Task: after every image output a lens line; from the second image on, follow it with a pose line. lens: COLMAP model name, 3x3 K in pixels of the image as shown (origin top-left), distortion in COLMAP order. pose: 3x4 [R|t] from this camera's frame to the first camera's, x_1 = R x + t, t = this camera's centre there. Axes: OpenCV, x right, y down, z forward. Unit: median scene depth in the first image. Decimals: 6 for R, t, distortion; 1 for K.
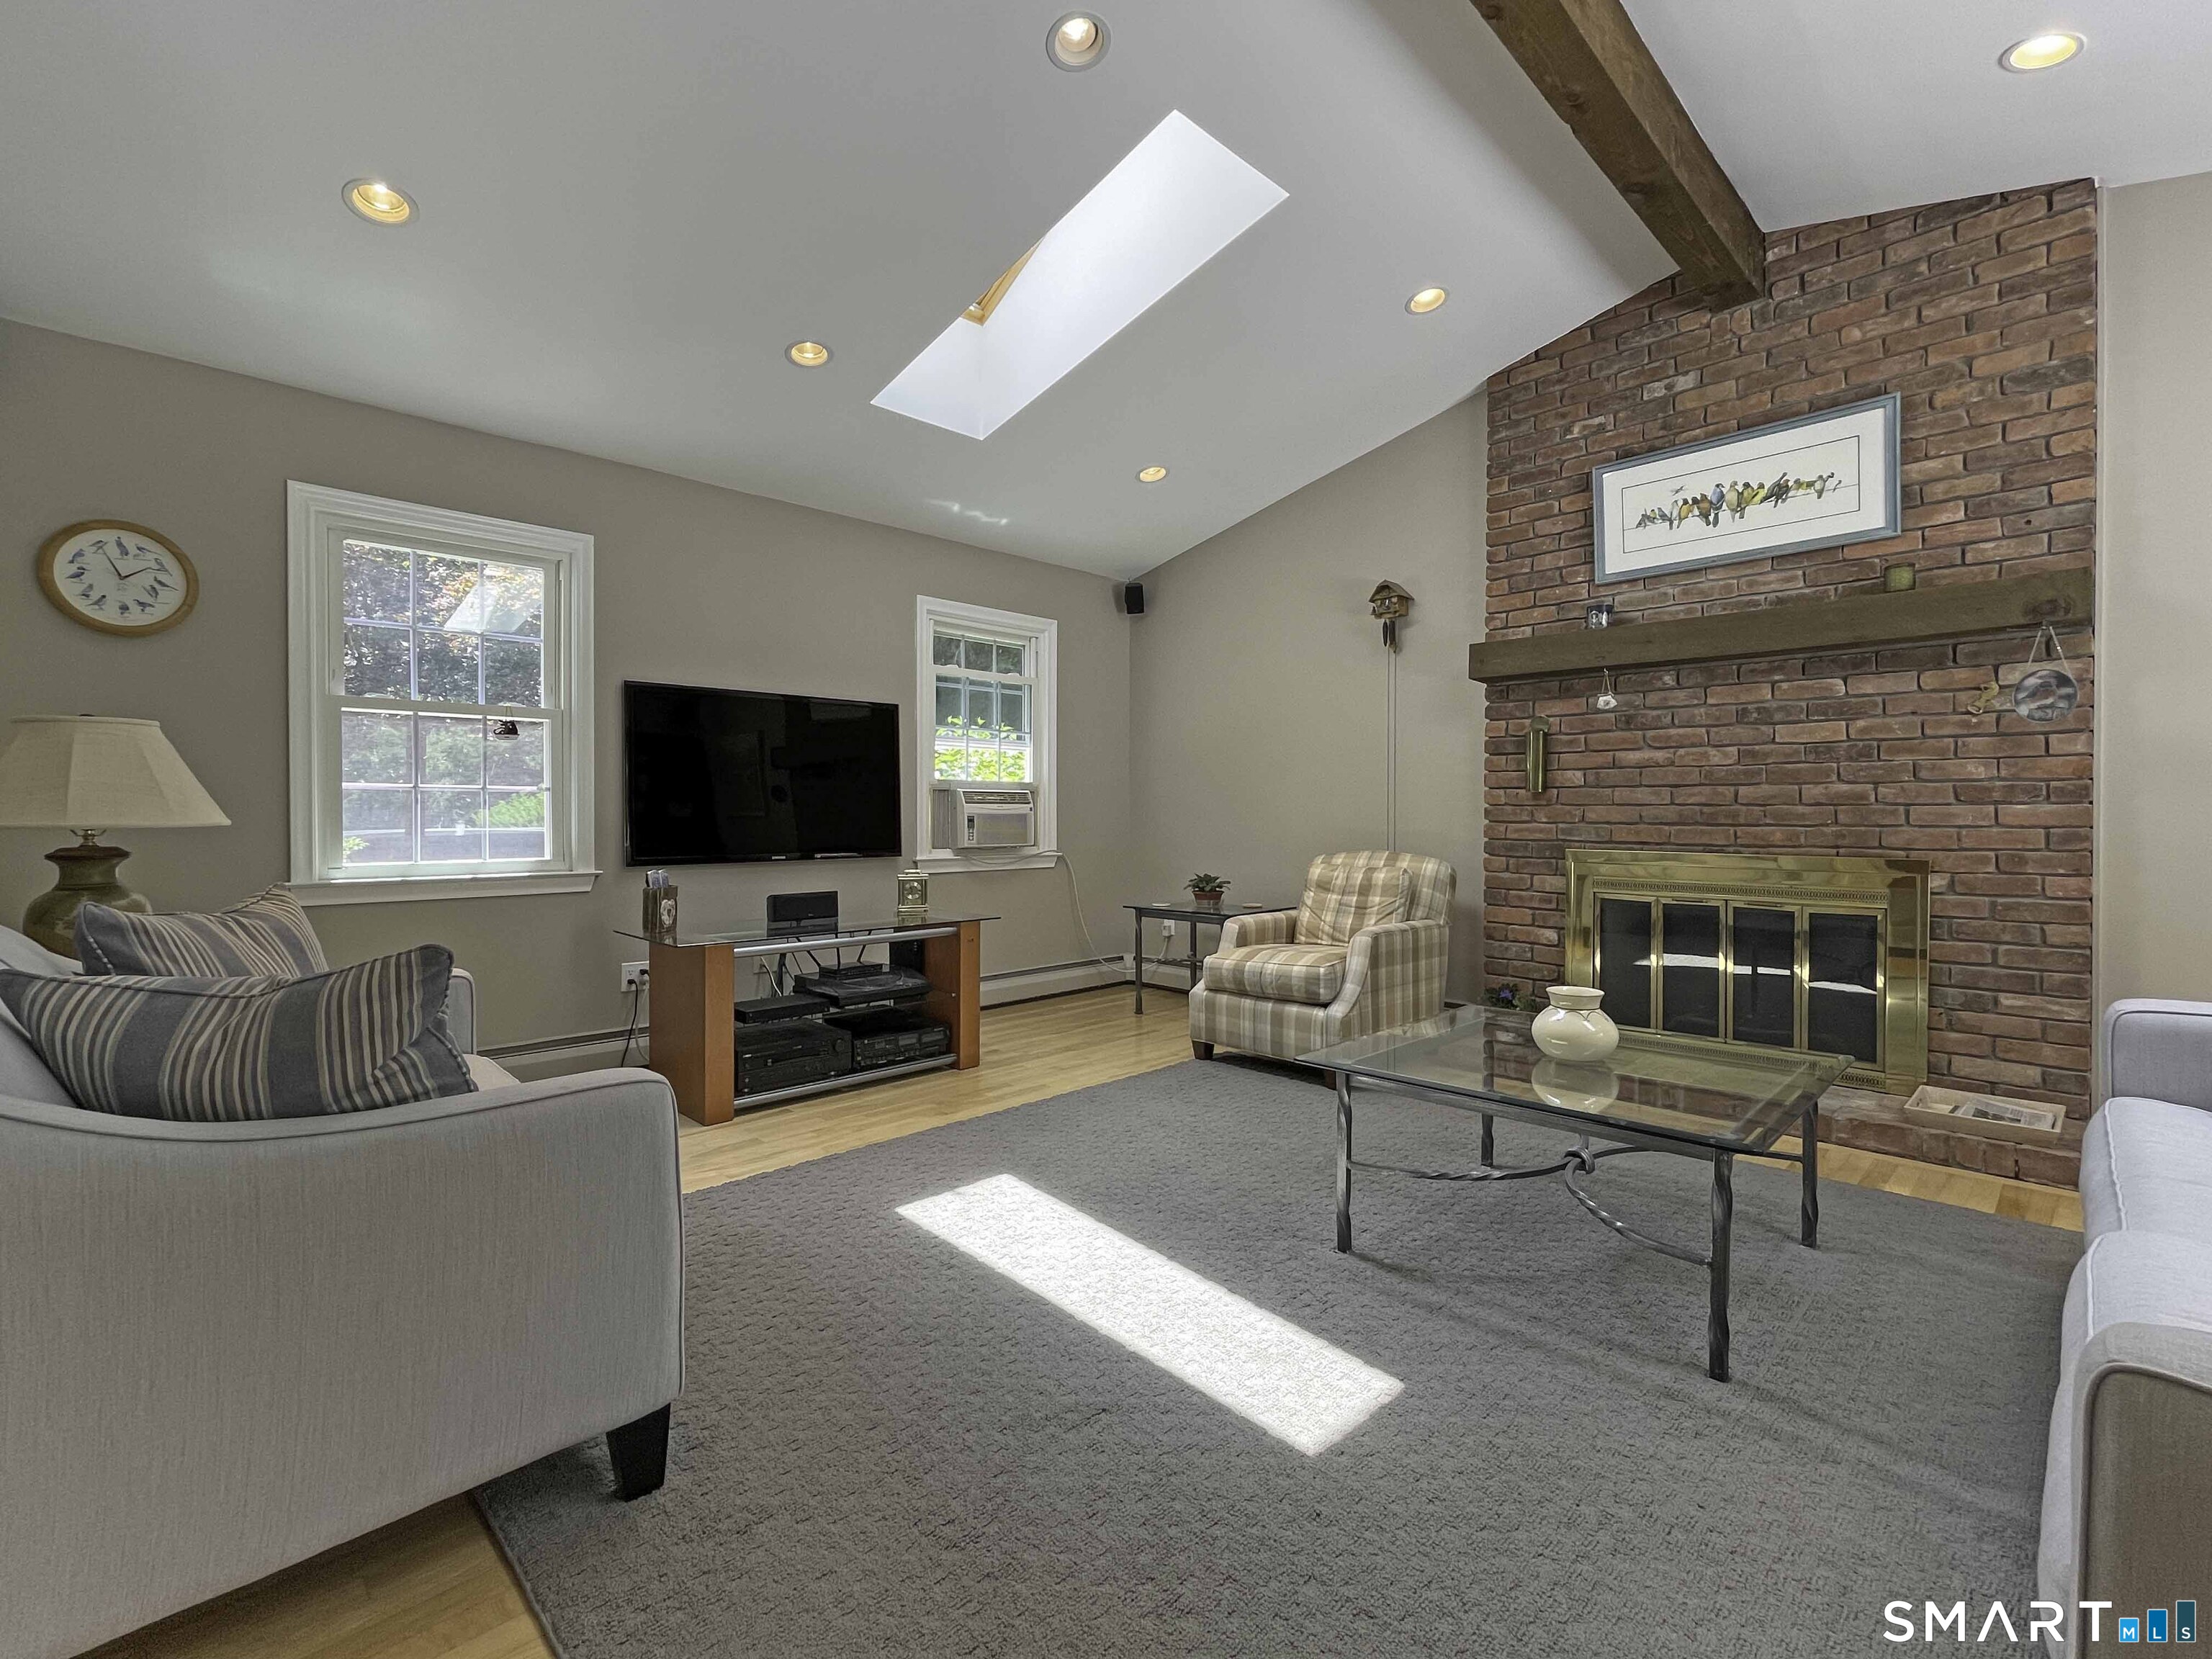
lens RADIAL K [[1005.9, 0, 1100.3], [0, 1005.9, 821.9], [0, 0, 1]] dist [-0.005930, 0.005350]
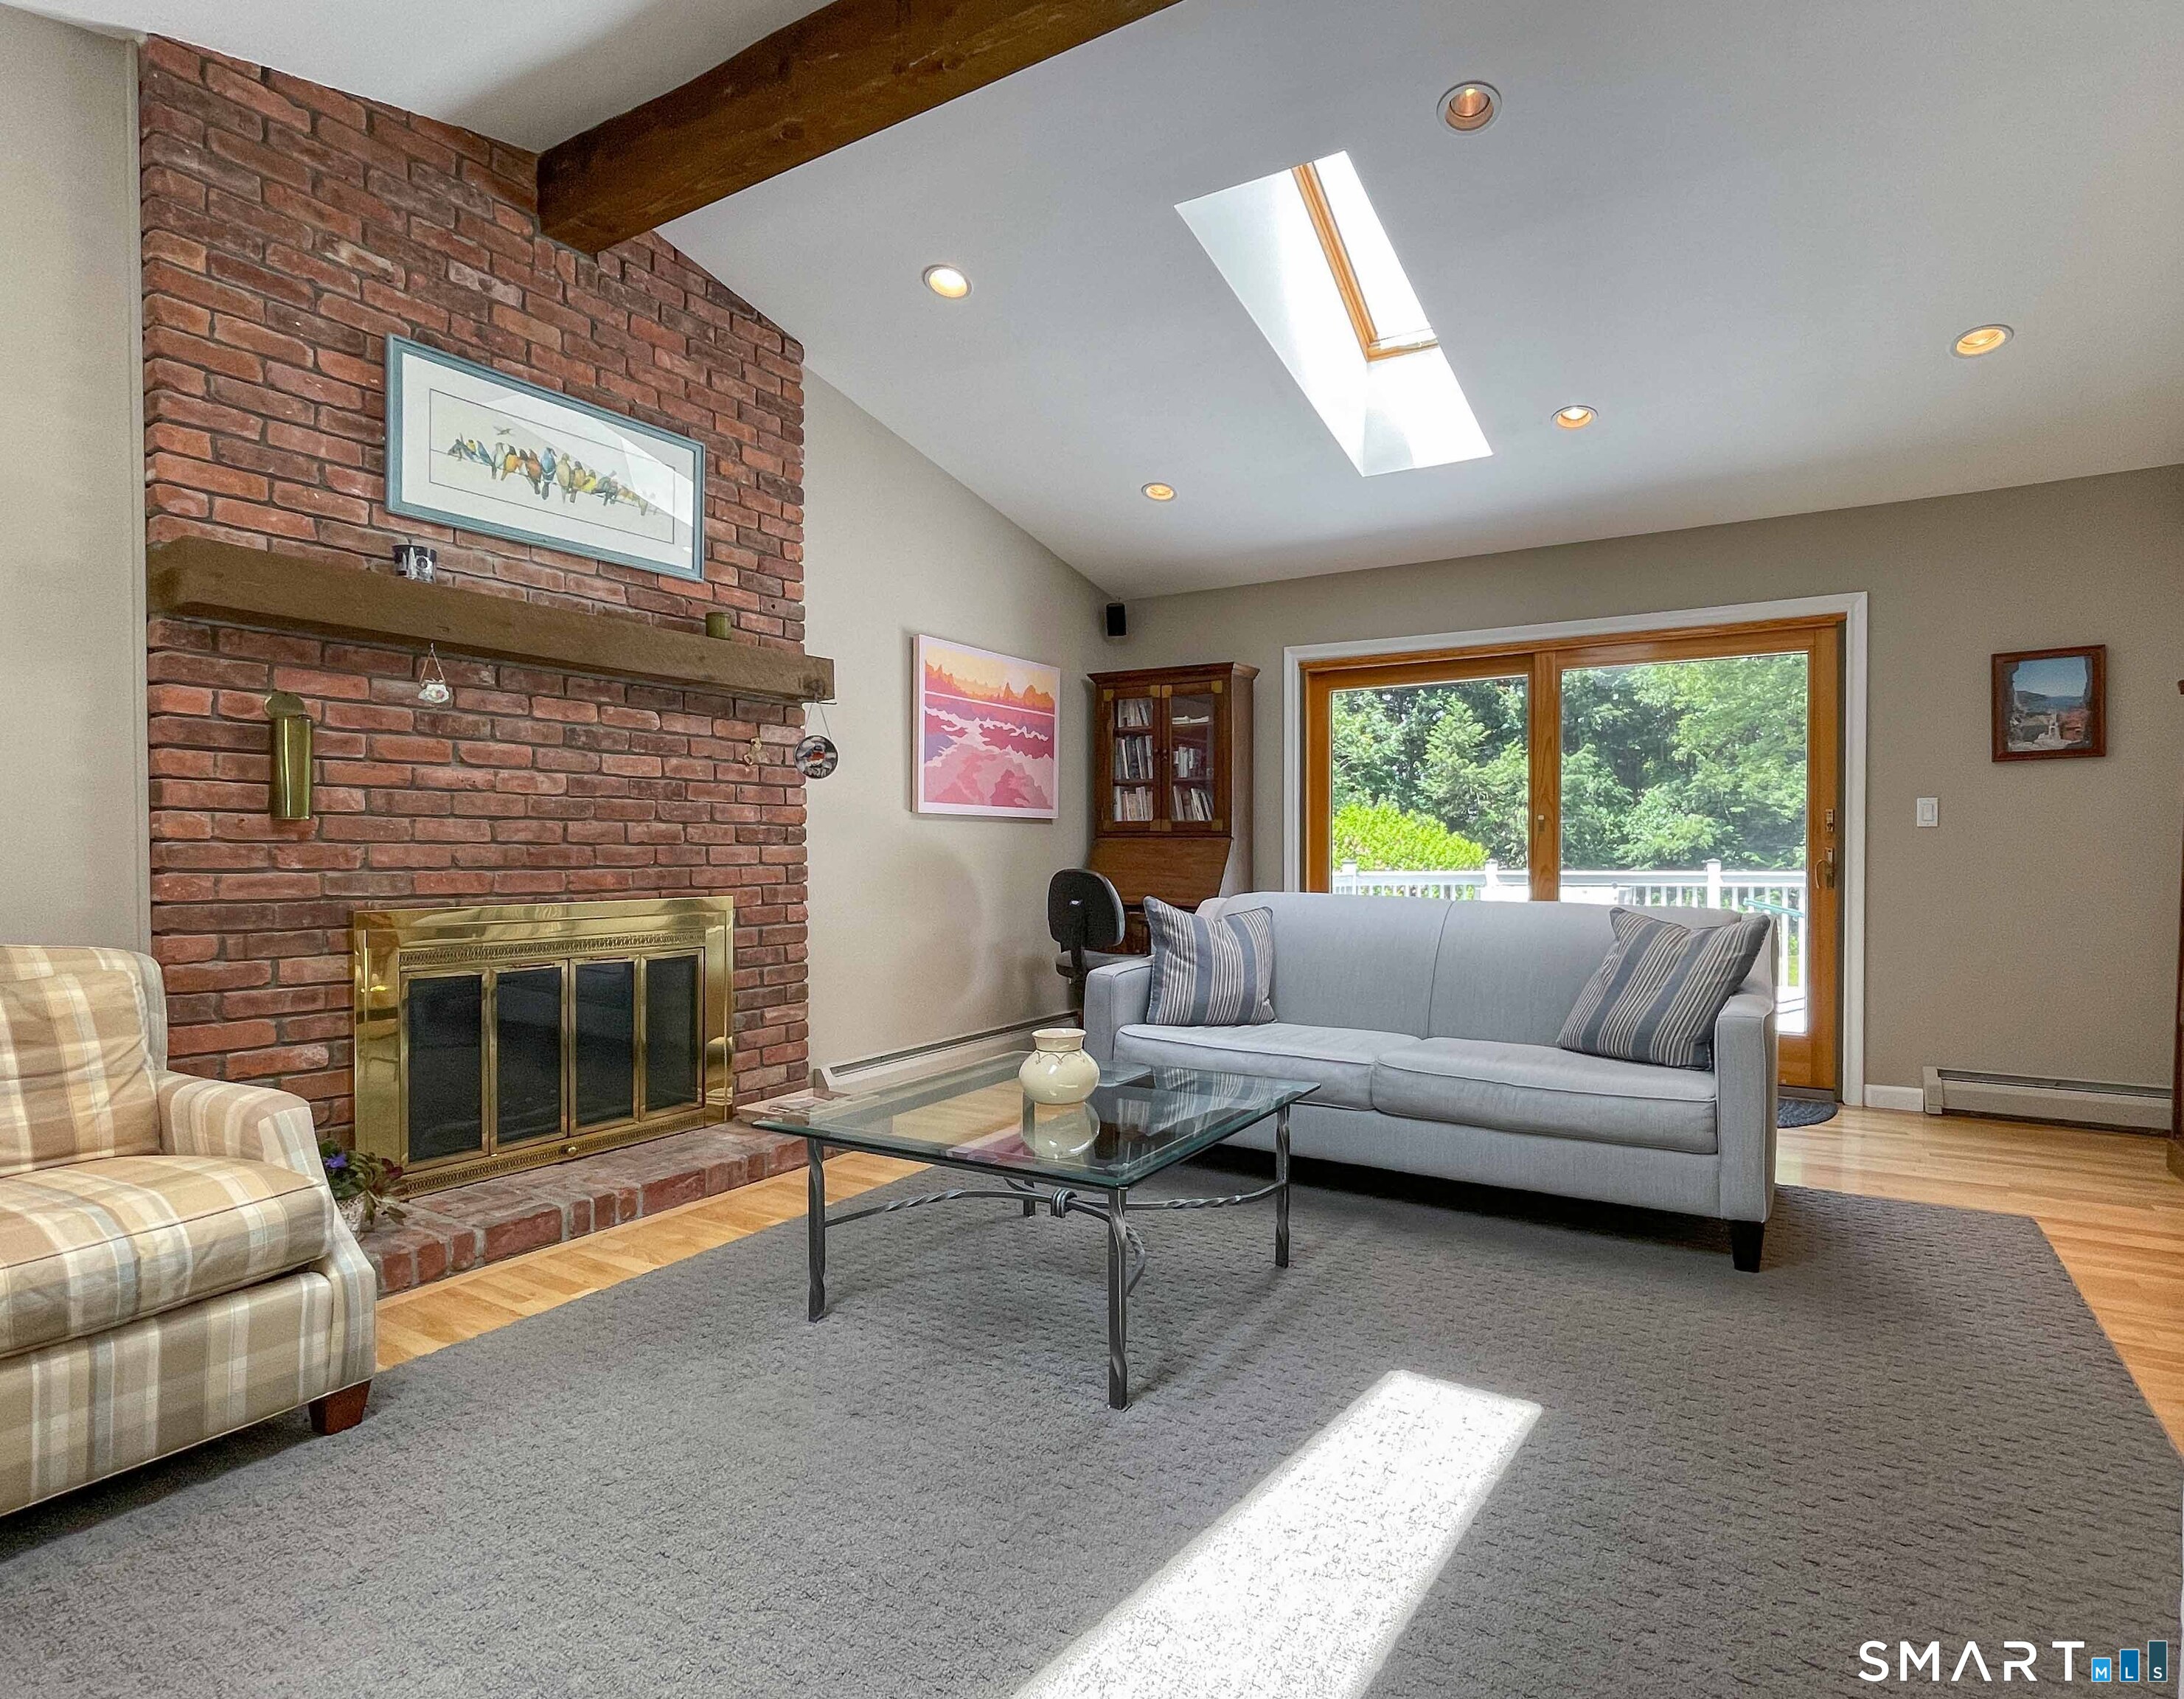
lens RADIAL K [[1114.7, 0, 1165.5], [0, 1114.7, 869.9], [0, 0, 1]] dist [-0.011012, 0.002808]
pose [[-0.276012, -0.016233, 0.961017, -0.369030], [0.009985, 0.999755, 0.019755, -0.008059], [-0.961102, 0.015048, -0.275782, 0.734894]]
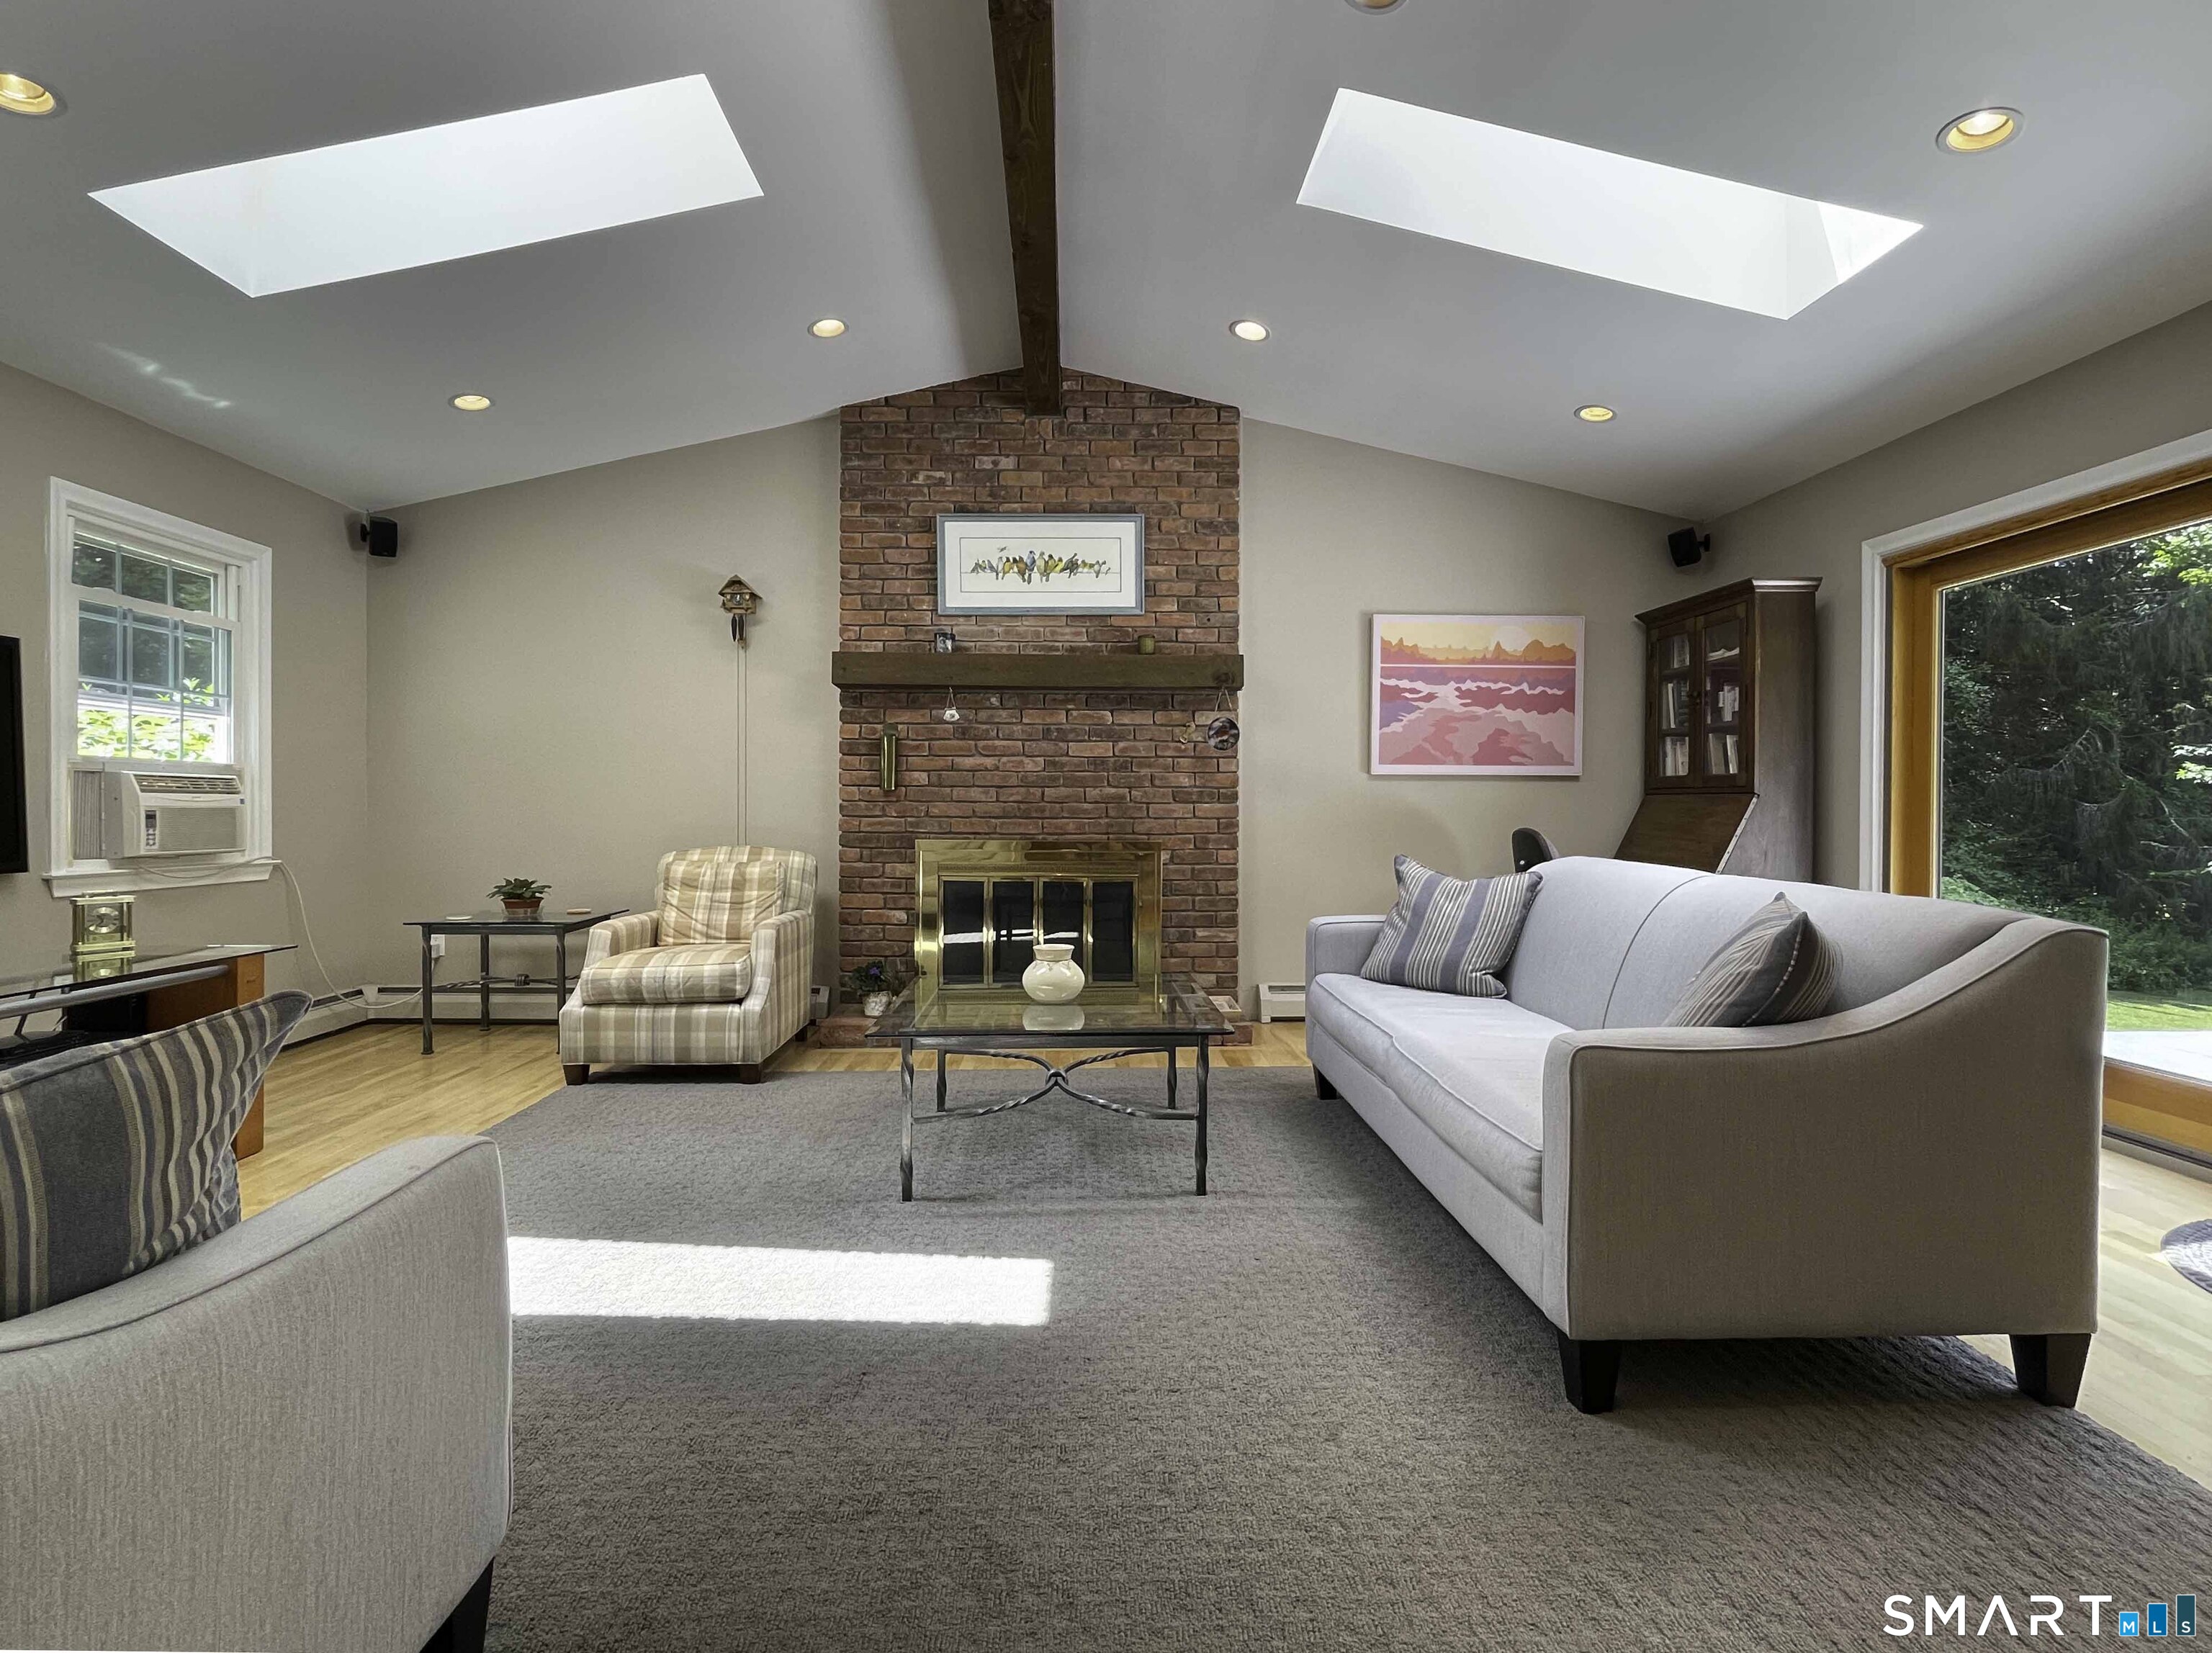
lens RADIAL K [[1044.0, 0, 1105.0], [0, 1044.0, 816.8], [0, 0, 1]] dist [0.002405, -0.002173]
pose [[0.678755, -0.003657, 0.734356, -0.280917], [0.003648, 0.999992, 0.001609, -0.000406], [-0.734356, 0.001587, 0.678763, 0.030034]]
